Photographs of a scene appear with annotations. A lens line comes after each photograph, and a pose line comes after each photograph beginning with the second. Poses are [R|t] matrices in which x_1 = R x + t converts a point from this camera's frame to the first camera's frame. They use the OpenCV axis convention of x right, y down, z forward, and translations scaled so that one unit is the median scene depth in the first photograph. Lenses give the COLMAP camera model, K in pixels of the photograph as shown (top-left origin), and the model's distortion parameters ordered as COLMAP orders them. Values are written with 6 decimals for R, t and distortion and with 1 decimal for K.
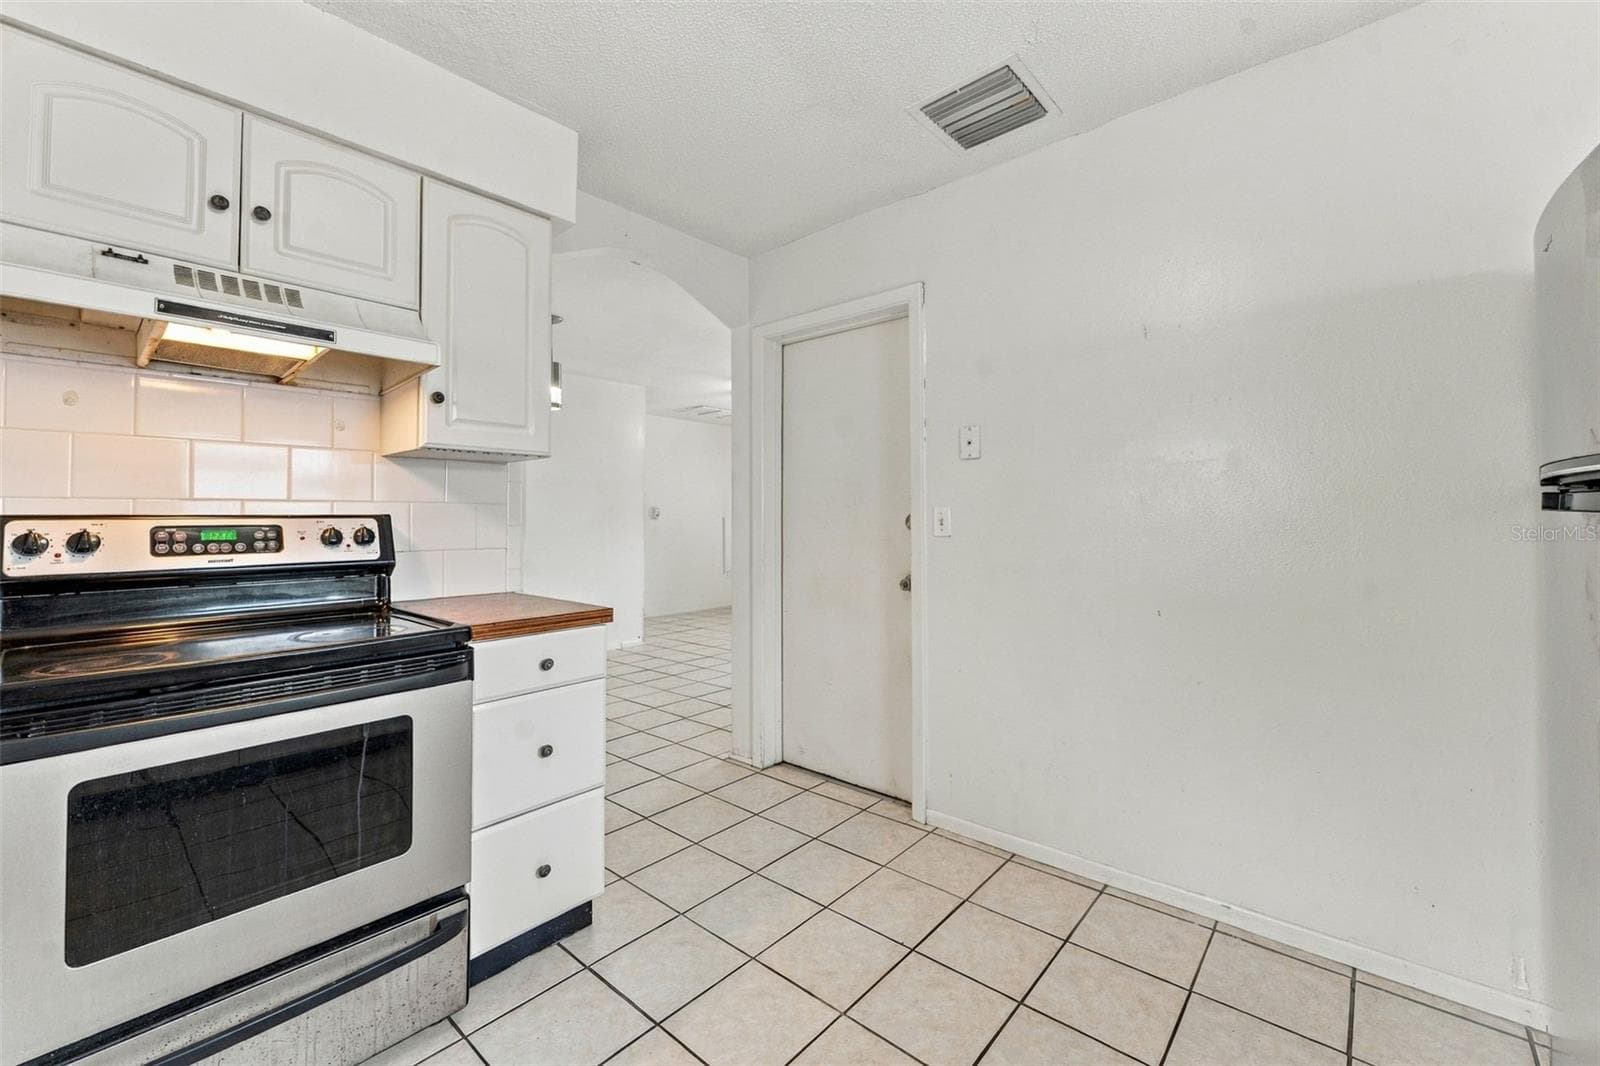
lens RADIAL K [[645.5, 0, 805.0], [0, 645.5, 502.1], [0, 0, 1]] dist [0.001430, 0.000178]
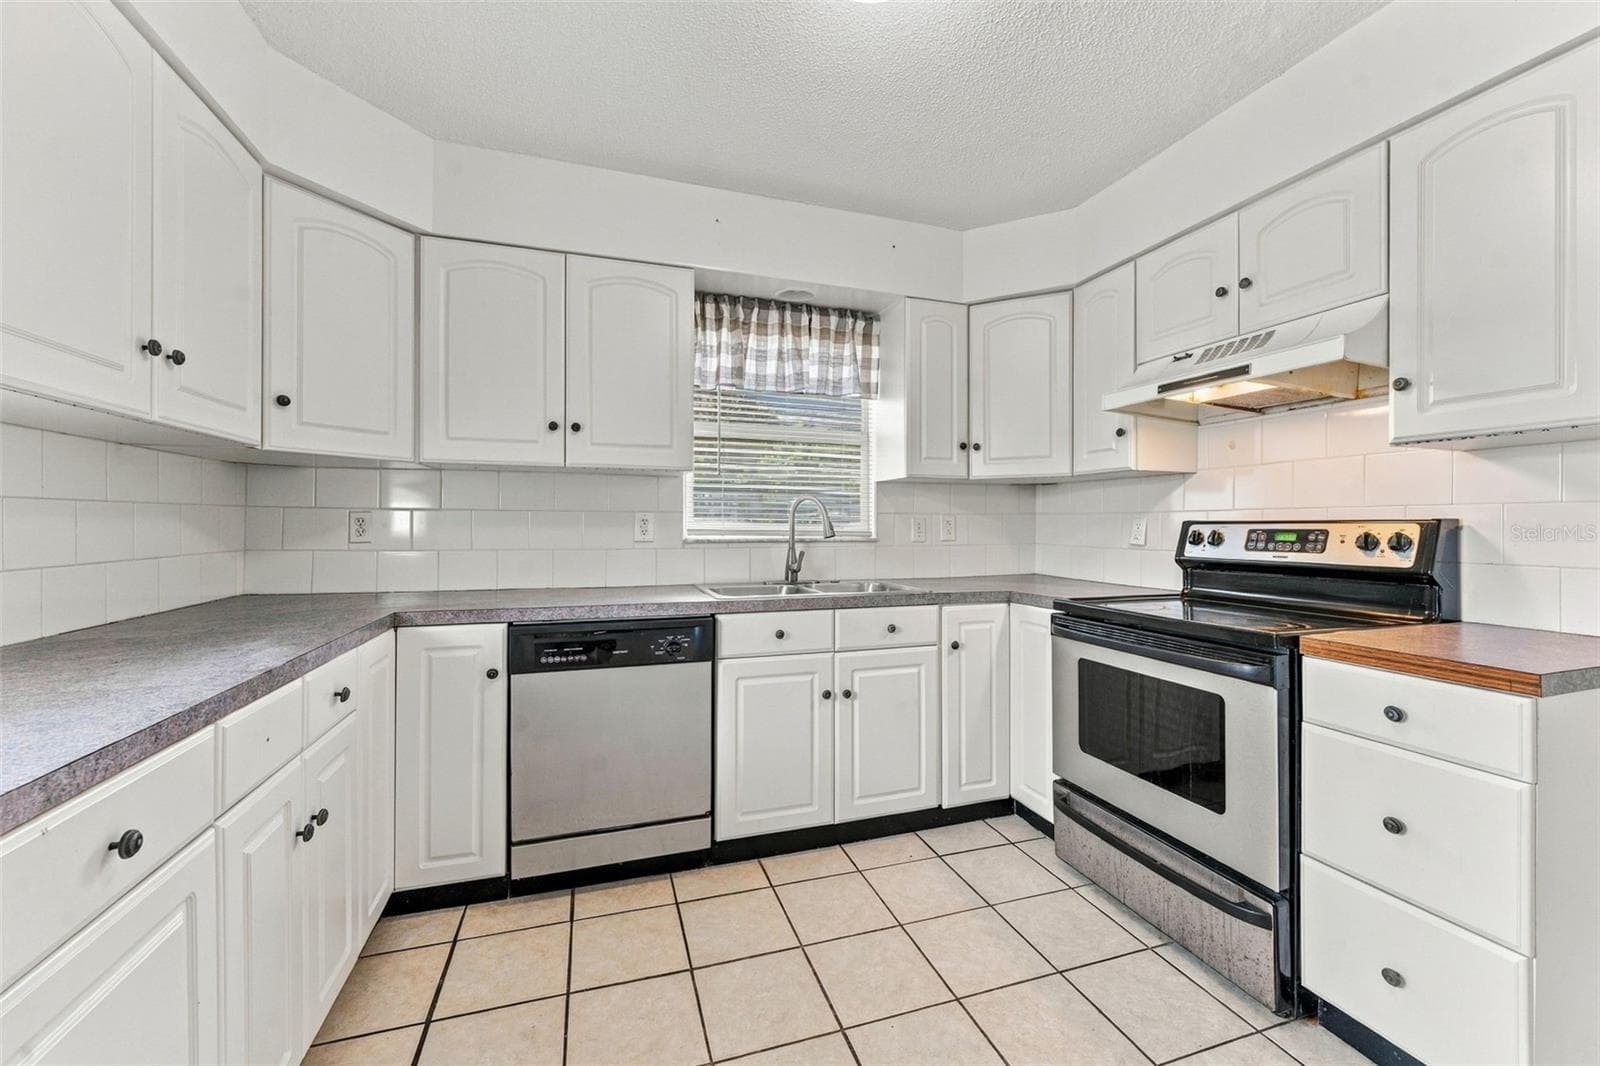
lens RADIAL K [[645.5, 0, 803.0], [0, 645.5, 526.3], [0, 0, 1]] dist [0.001430, 0.000178]
pose [[-0.503953, 0.006876, -0.863704, 0.629301], [0.024355, 0.999684, -0.006252, 0.015640], [0.863388, -0.024186, -0.503961, 0.798860]]
